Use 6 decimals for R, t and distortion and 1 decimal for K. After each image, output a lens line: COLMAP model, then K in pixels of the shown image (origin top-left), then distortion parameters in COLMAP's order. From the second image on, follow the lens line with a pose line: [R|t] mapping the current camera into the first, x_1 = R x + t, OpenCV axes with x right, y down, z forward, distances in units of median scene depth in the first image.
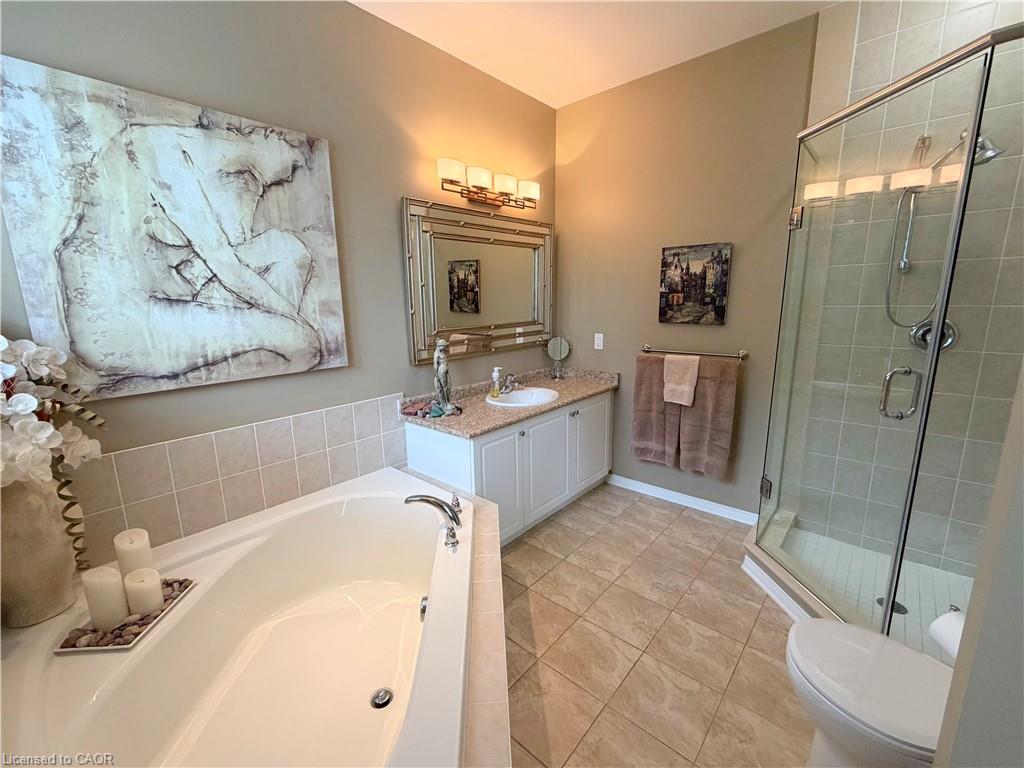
lens RADIAL K [[415.4, 0, 511.9], [0, 415.4, 381.3], [0, 0, 1]] dist [-0.001022, 0.000089]
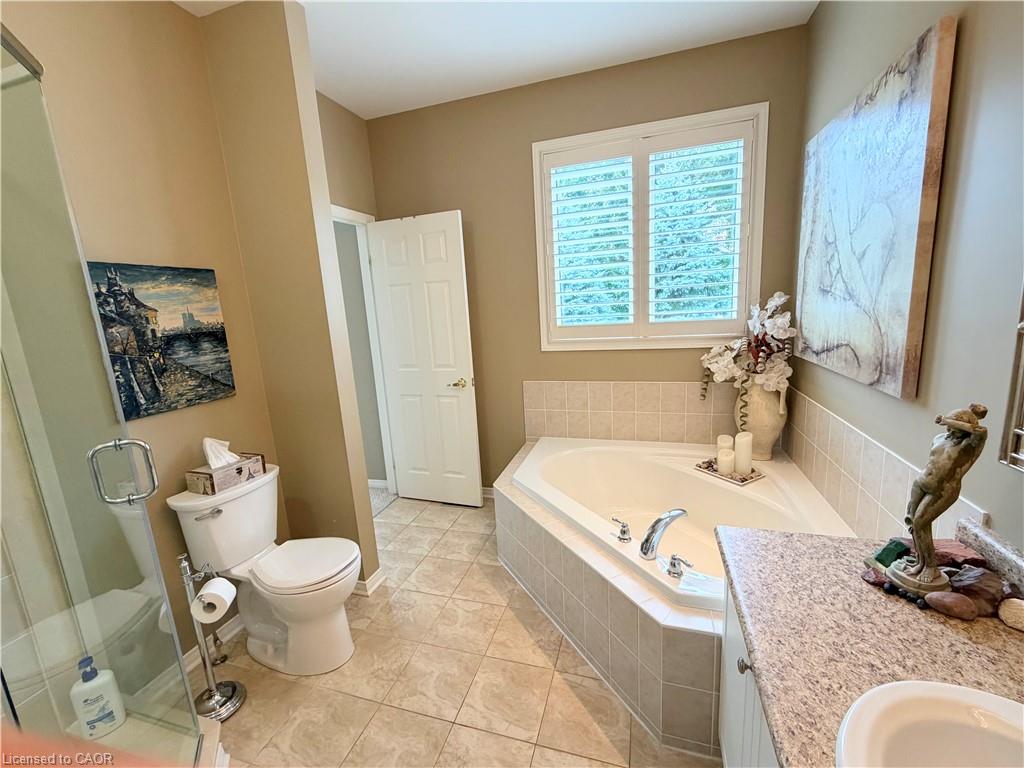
lens RADIAL K [[415.4, 0, 513.9], [0, 415.4, 380.2], [0, 0, 1]] dist [-0.001022, 0.000089]
pose [[-0.904864, 0.148548, -0.398943, 0.426416], [-0.008089, 0.930973, 0.364997, -0.332103], [0.425625, 0.333500, -0.841202, 1.483147]]
